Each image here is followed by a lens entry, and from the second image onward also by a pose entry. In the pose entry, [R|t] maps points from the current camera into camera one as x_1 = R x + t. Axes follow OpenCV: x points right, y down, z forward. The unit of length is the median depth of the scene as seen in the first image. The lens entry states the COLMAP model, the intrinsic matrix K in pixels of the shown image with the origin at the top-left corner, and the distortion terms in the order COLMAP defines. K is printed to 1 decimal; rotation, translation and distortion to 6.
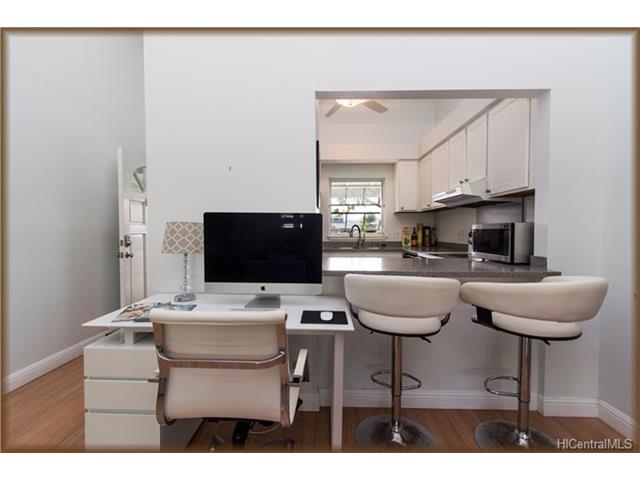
lens RADIAL K [[290.7, 0, 318.3], [0, 290.7, 238.2], [0, 0, 1]] dist [0.002331, -0.000925]
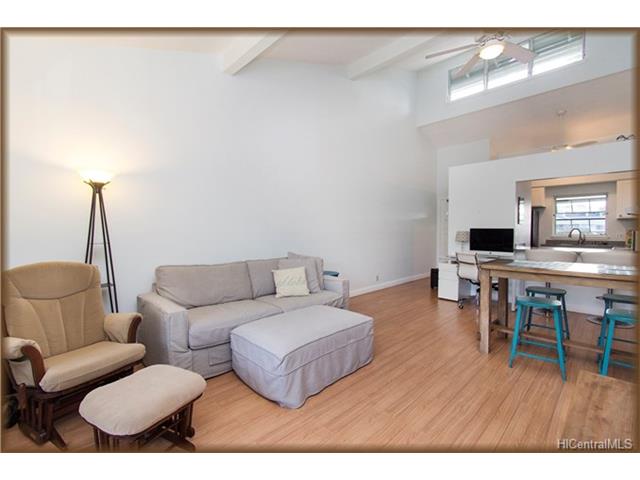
lens RADIAL K [[290.7, 0, 317.4], [0, 290.7, 237.4], [0, 0, 1]] dist [0.002331, -0.000925]
pose [[0.705658, 0.018098, -0.708322, 0.245599], [-0.014996, 0.999831, 0.010606, 0.000363], [0.708394, 0.003138, 0.705810, -0.872751]]
